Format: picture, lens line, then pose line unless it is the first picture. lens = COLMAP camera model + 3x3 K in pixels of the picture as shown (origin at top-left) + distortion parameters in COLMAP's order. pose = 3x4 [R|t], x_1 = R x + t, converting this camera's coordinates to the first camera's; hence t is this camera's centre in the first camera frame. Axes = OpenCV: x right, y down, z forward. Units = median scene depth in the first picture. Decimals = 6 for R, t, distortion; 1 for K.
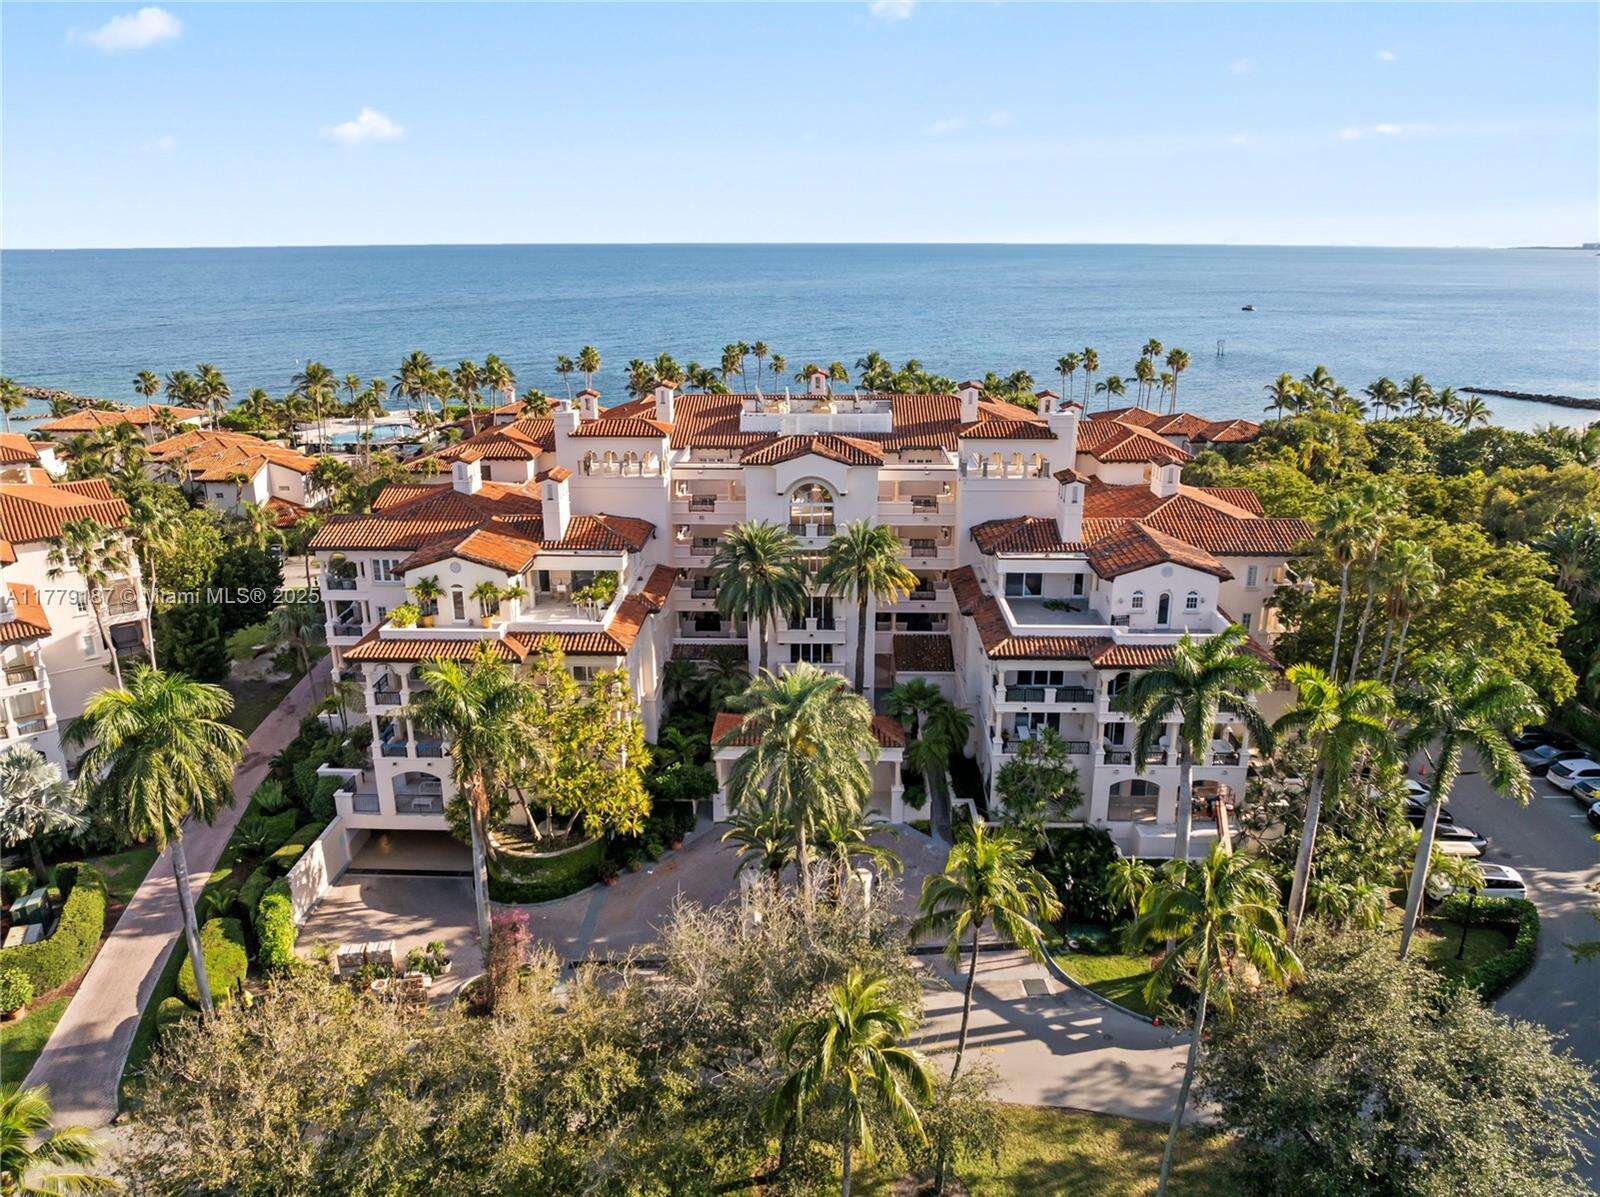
lens RADIAL K [[1149.1, 0, 800.0], [0, 1149.1, 598.5], [0, 0, 1]] dist [-0.069741, 0.046266]
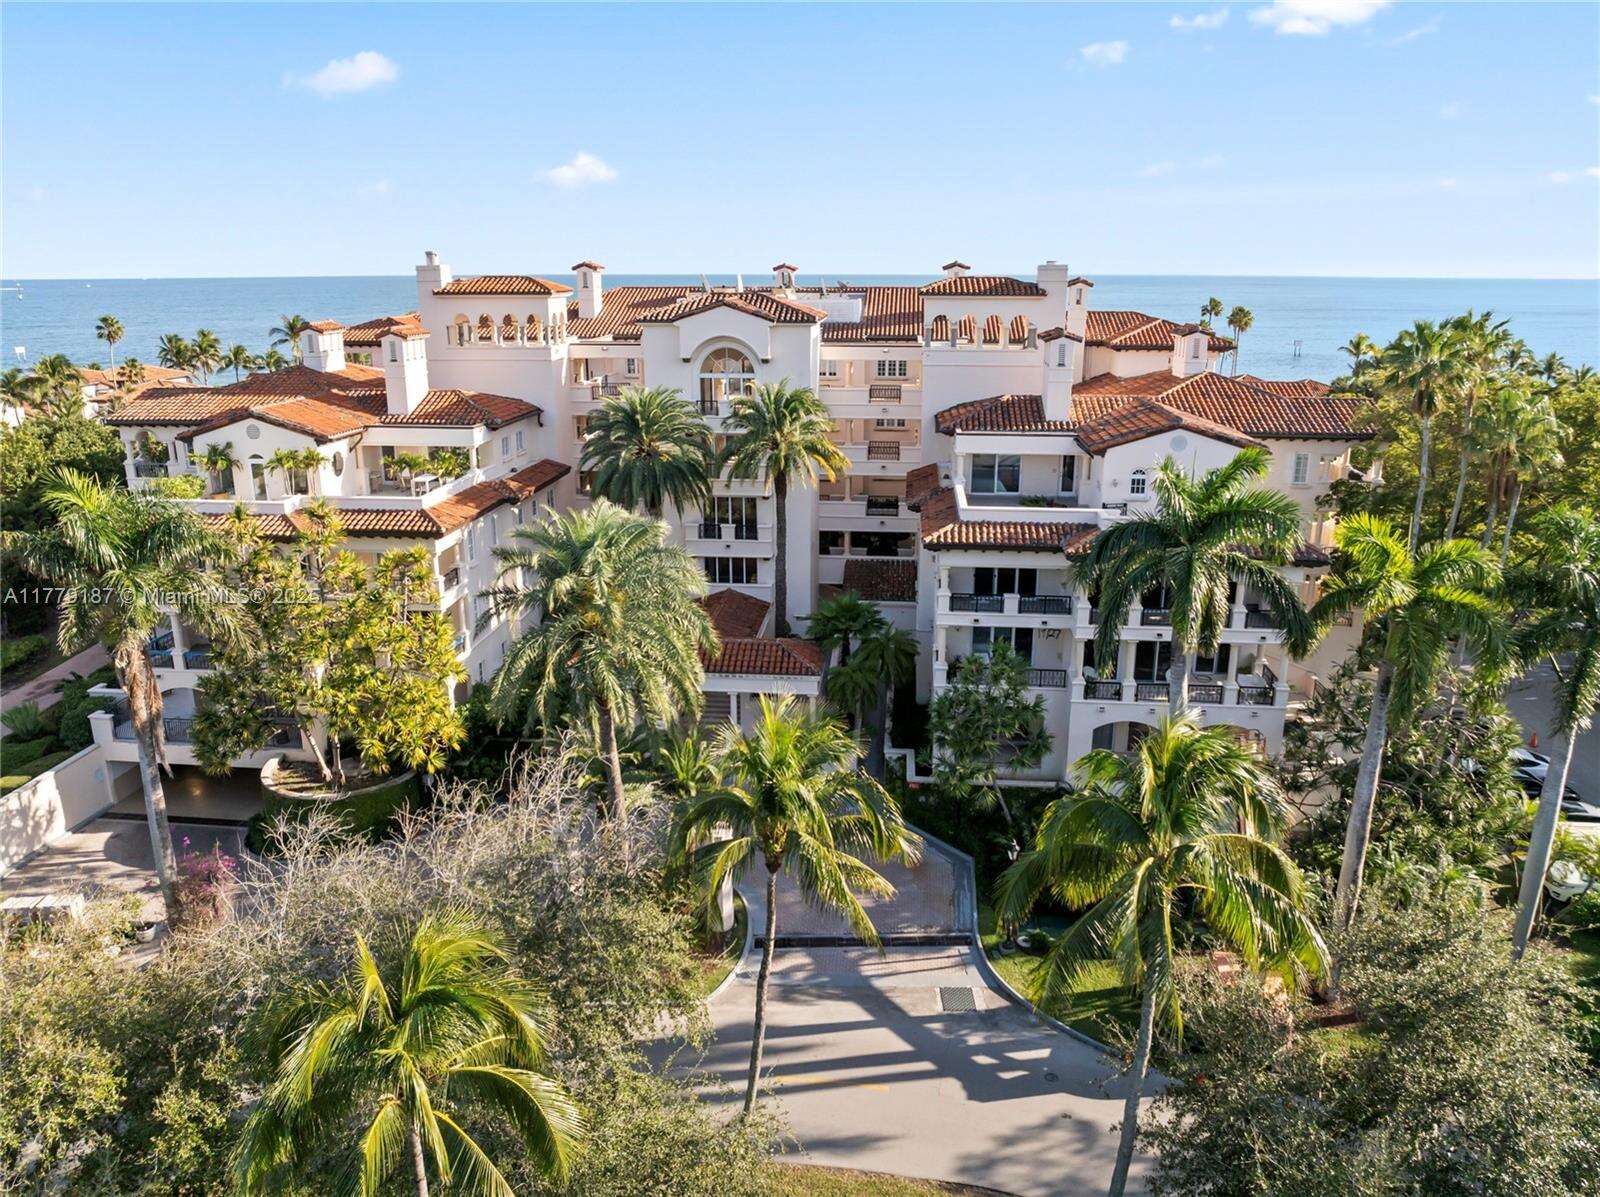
lens RADIAL K [[1149.1, 0, 800.0], [0, 1149.1, 598.5], [0, 0, 1]] dist [-0.069741, 0.046266]
pose [[0.997823, 0.019841, -0.062897, 0.129542], [-0.021461, 0.999453, -0.025177, 0.102726], [0.062363, 0.026472, 0.997702, 0.260615]]
